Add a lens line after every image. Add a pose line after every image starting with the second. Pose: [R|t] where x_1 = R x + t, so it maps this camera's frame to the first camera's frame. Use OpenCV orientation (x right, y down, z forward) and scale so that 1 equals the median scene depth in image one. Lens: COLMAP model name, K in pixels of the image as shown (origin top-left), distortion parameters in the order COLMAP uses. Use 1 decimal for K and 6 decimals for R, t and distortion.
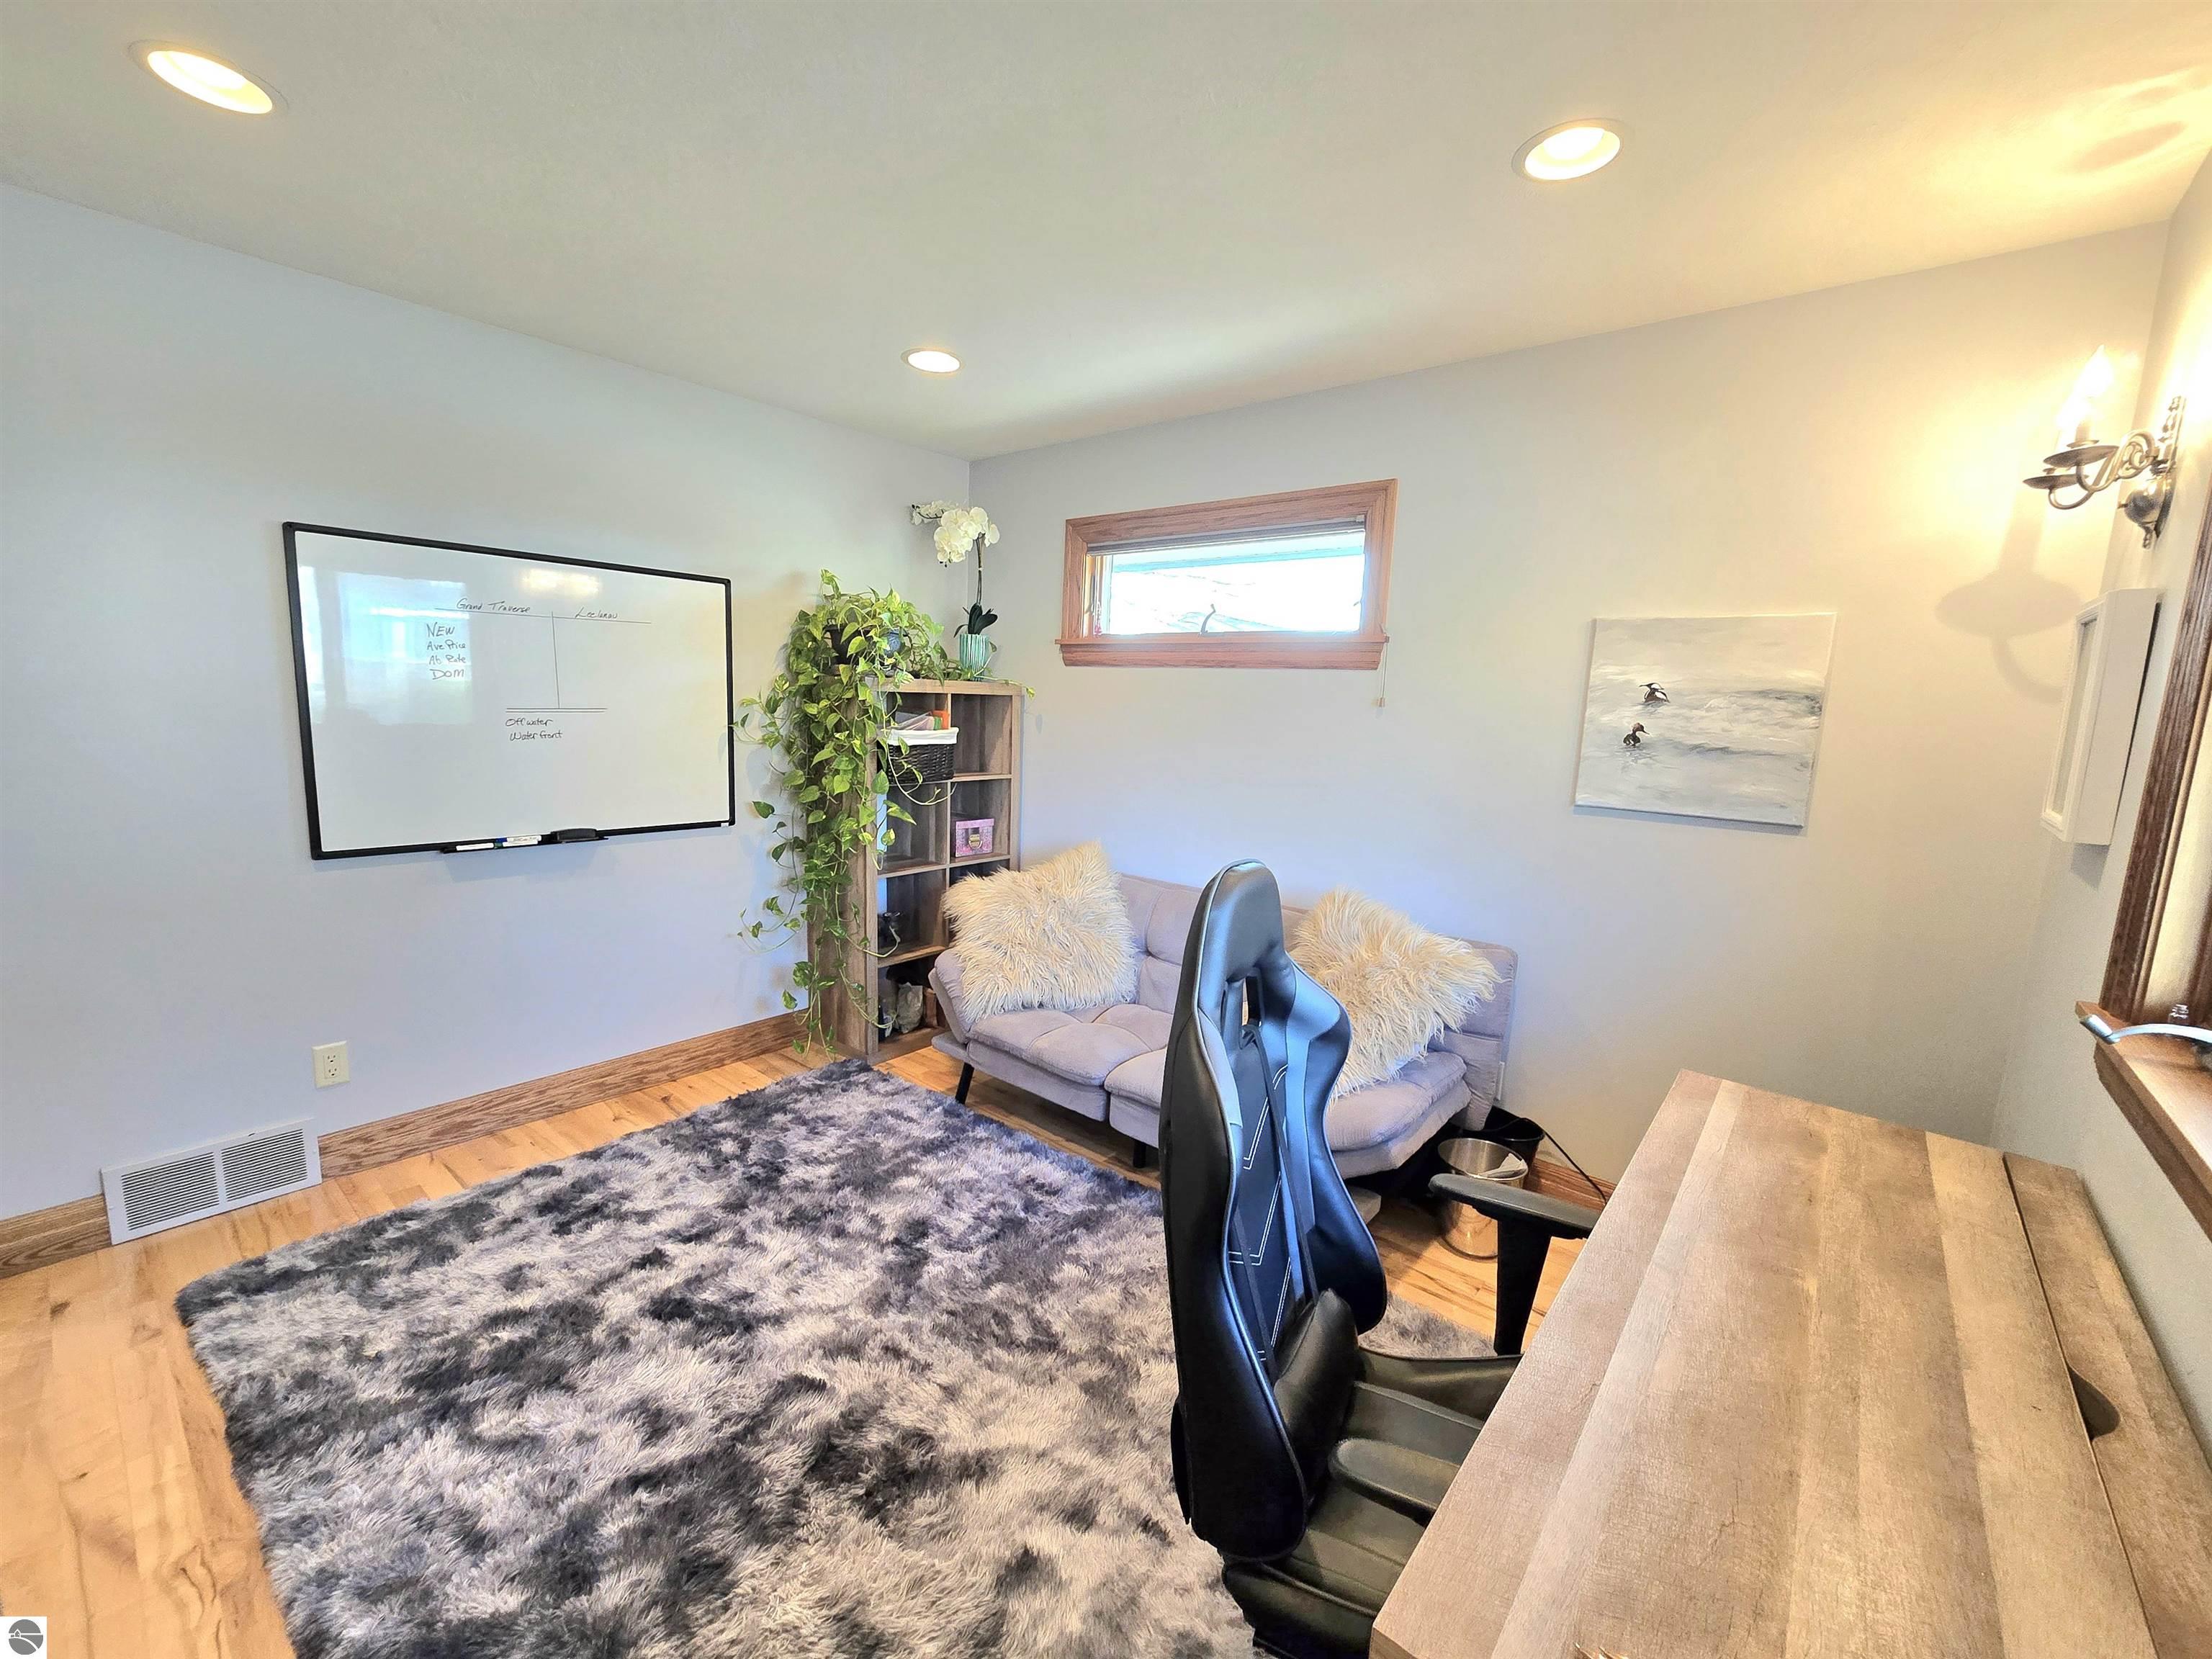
lens RADIAL K [[909.8, 0, 1094.9], [0, 909.8, 832.7], [0, 0, 1]] dist [-0.004403, -0.000204]
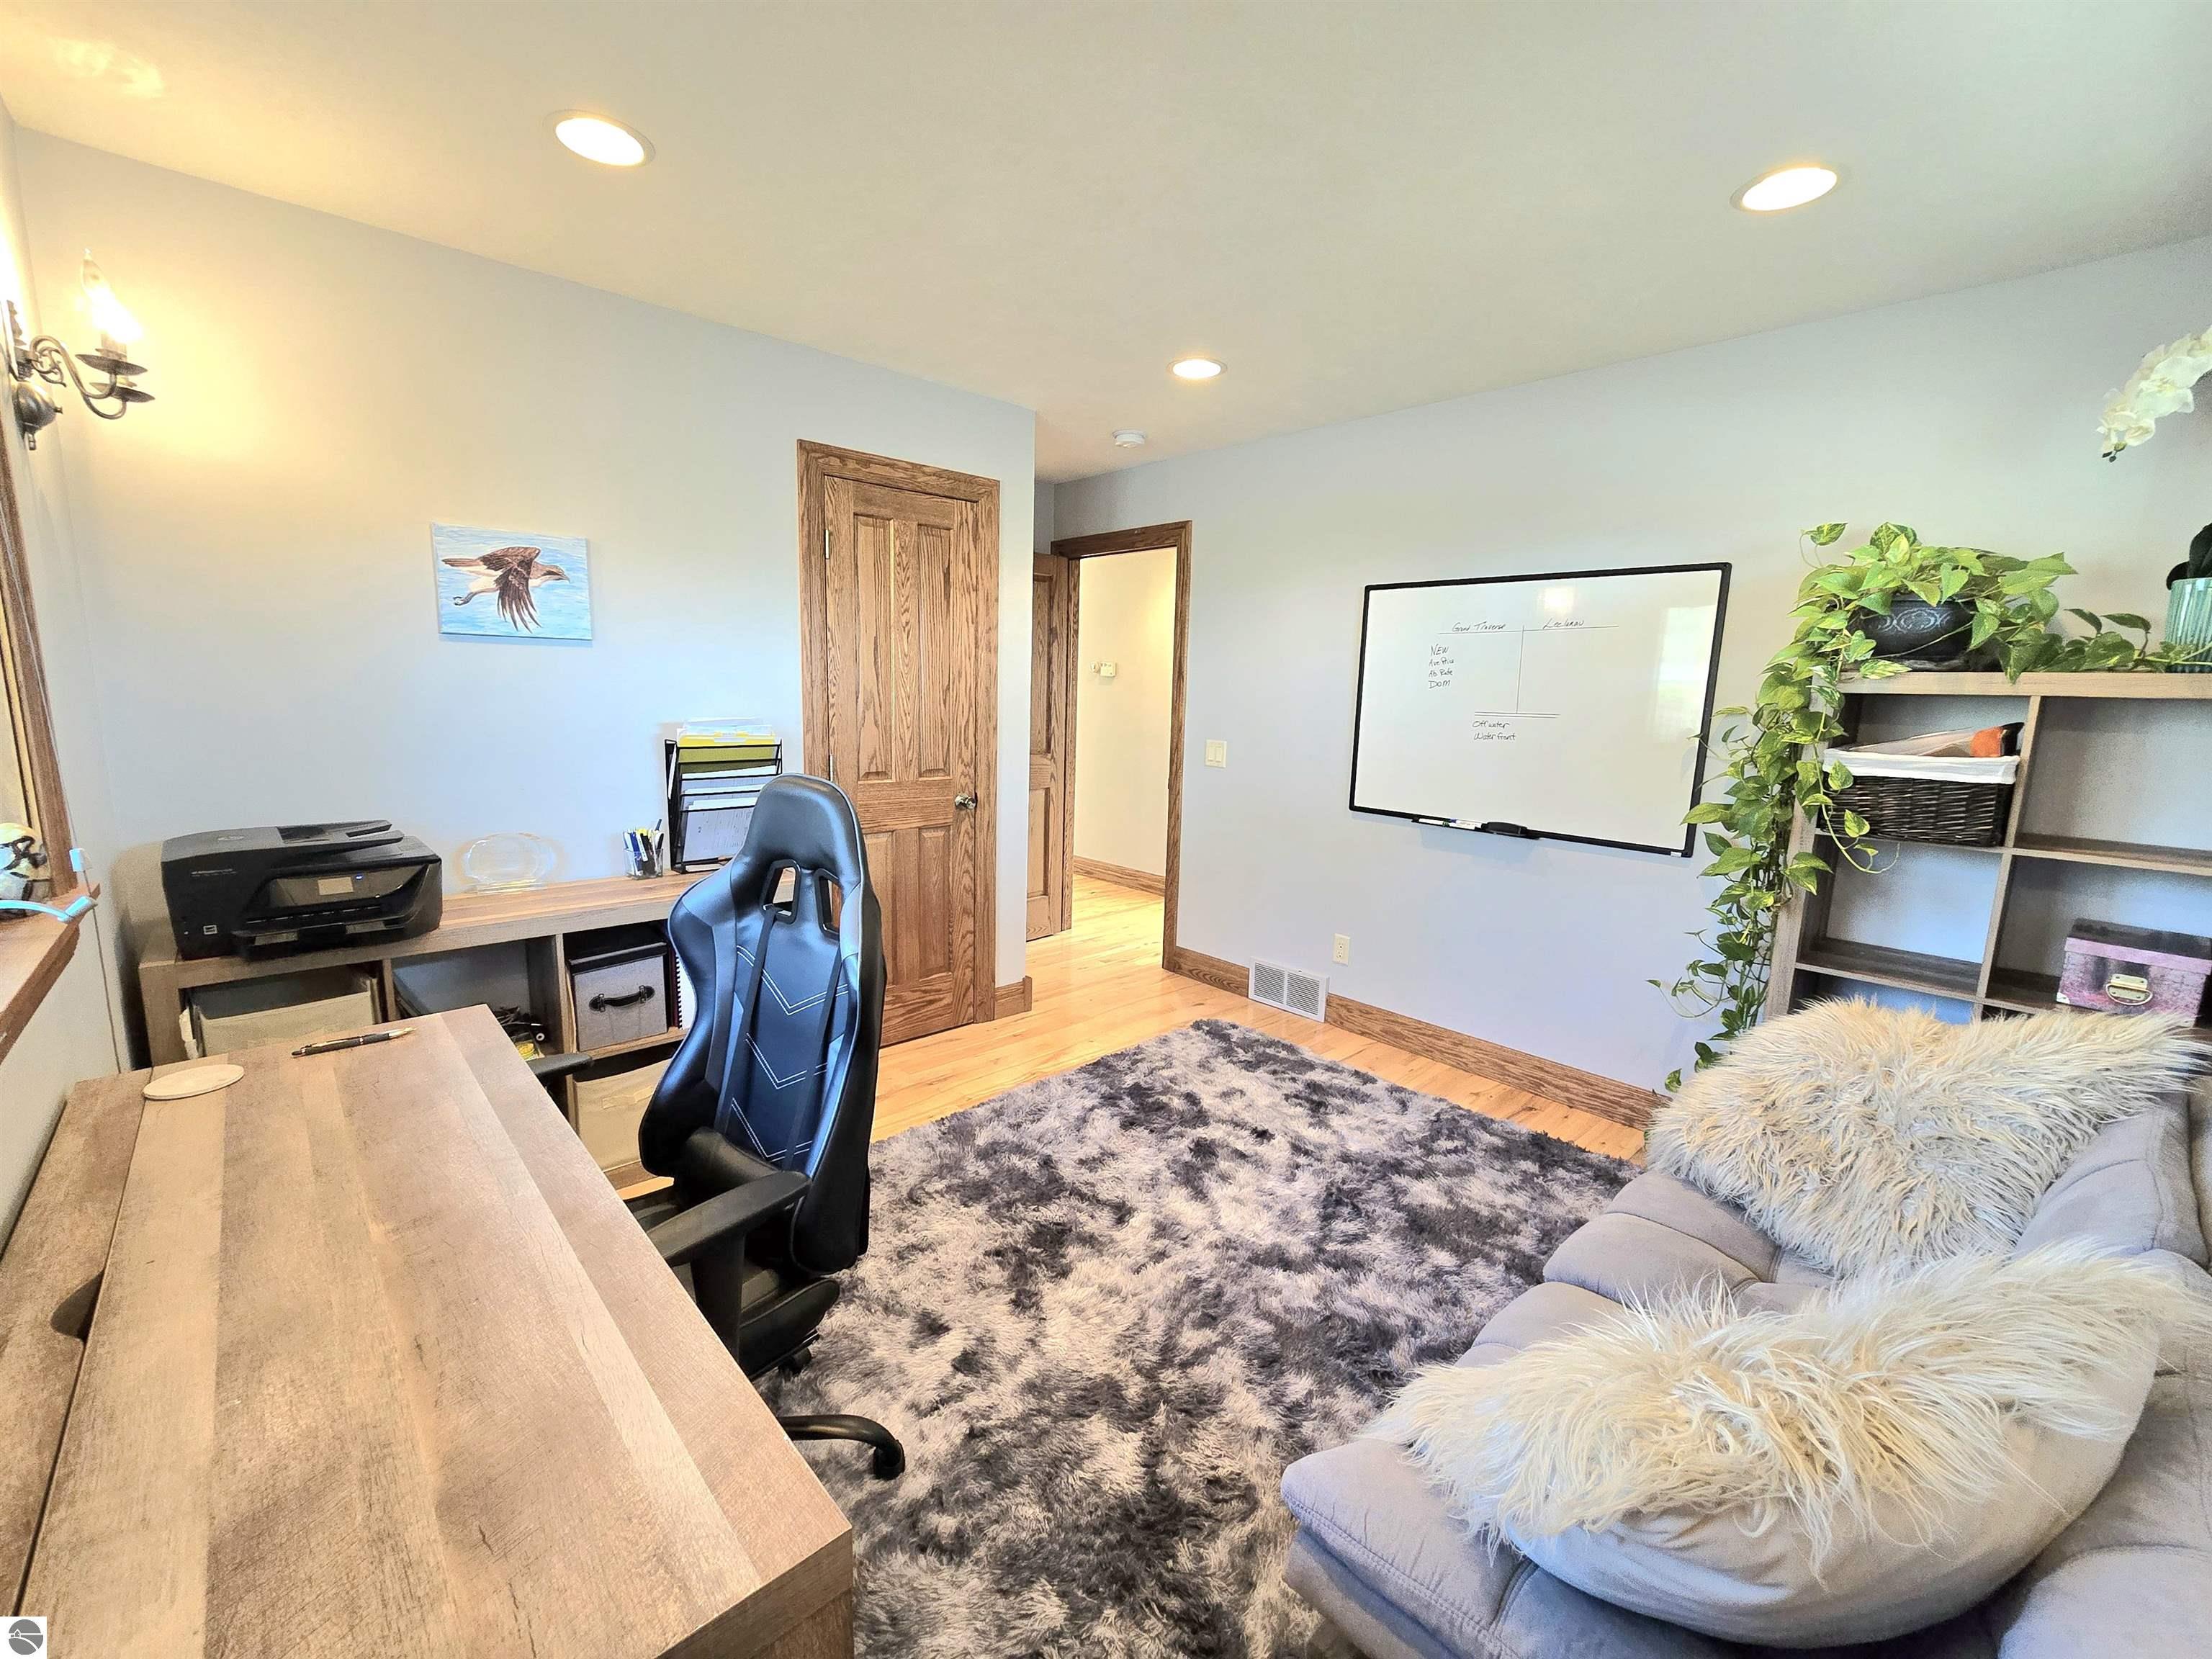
lens RADIAL K [[909.8, 0, 1094.9], [0, 909.8, 832.7], [0, 0, 1]] dist [-0.004403, -0.000204]
pose [[-0.121452, 0.120321, -0.985278, 0.693274], [-0.177819, 0.973930, 0.140855, -0.072137], [0.976540, 0.192308, -0.096891, 0.765256]]
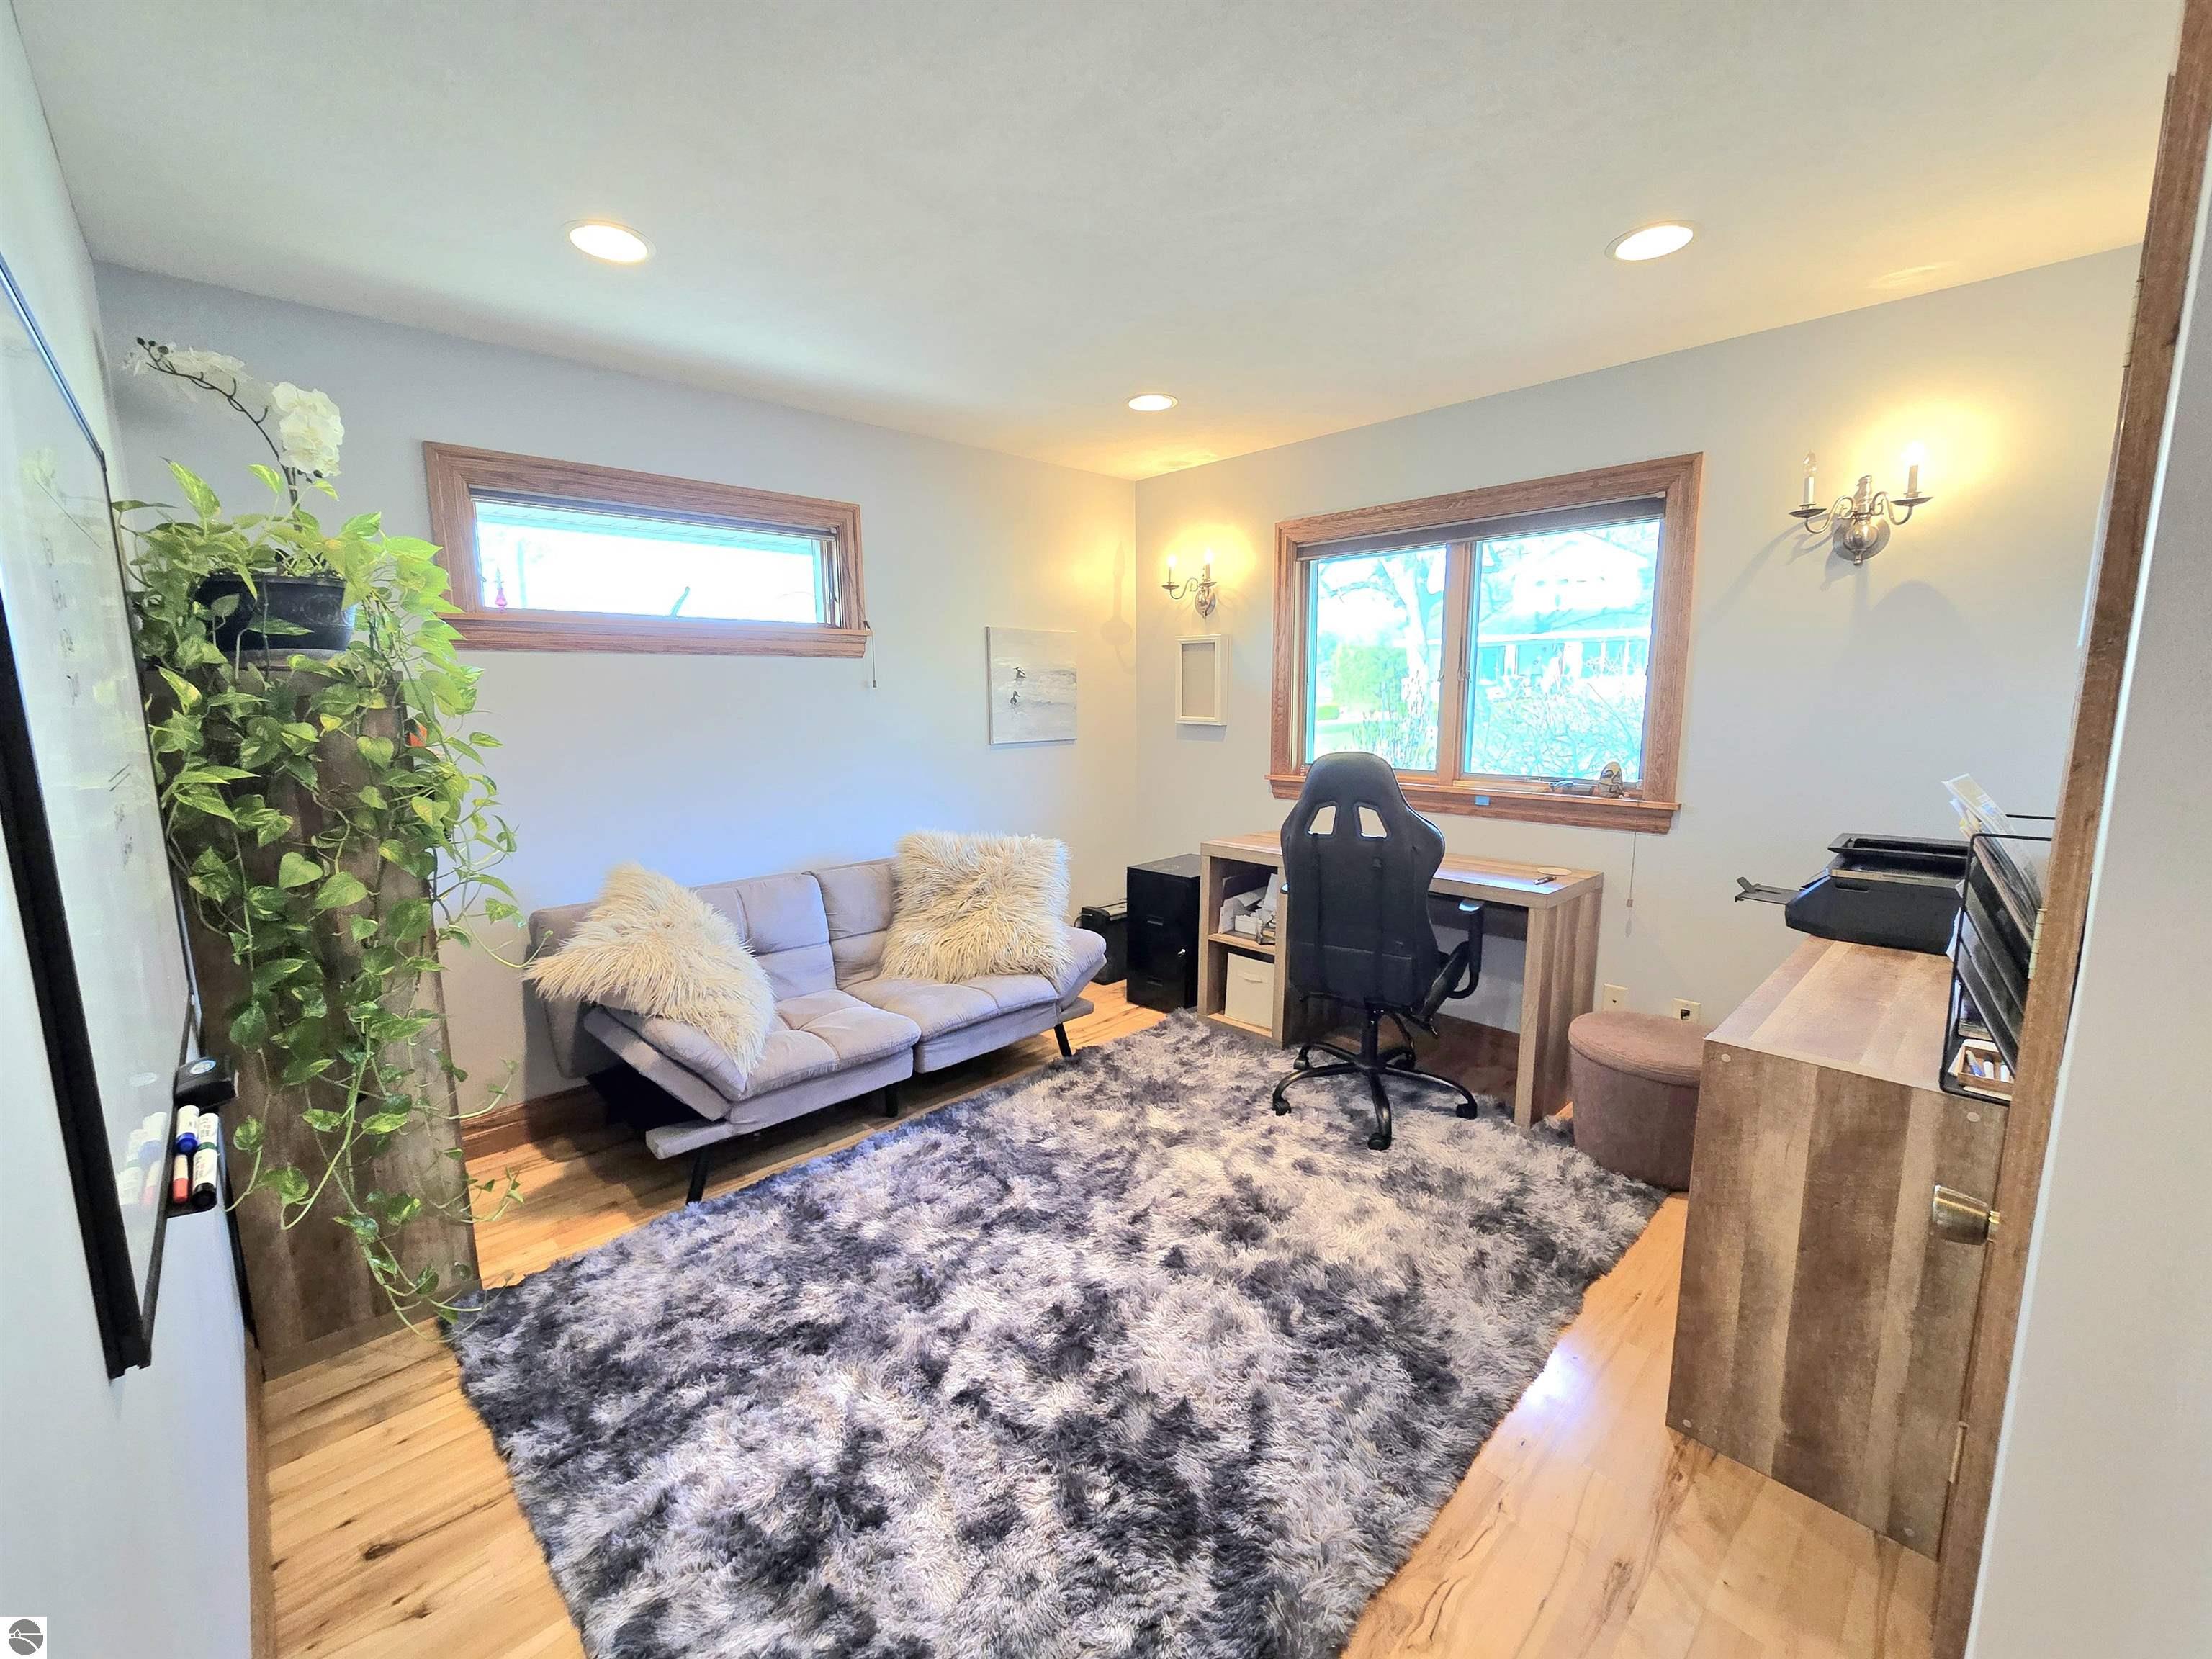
lens RADIAL K [[909.8, 0, 1094.9], [0, 909.8, 832.7], [0, 0, 1]] dist [-0.004403, -0.000204]
pose [[0.104261, -0.191693, 0.975901, -1.102102], [0.160199, 0.971673, 0.173748, -0.136178], [-0.981563, 0.138223, 0.132017, 0.674218]]
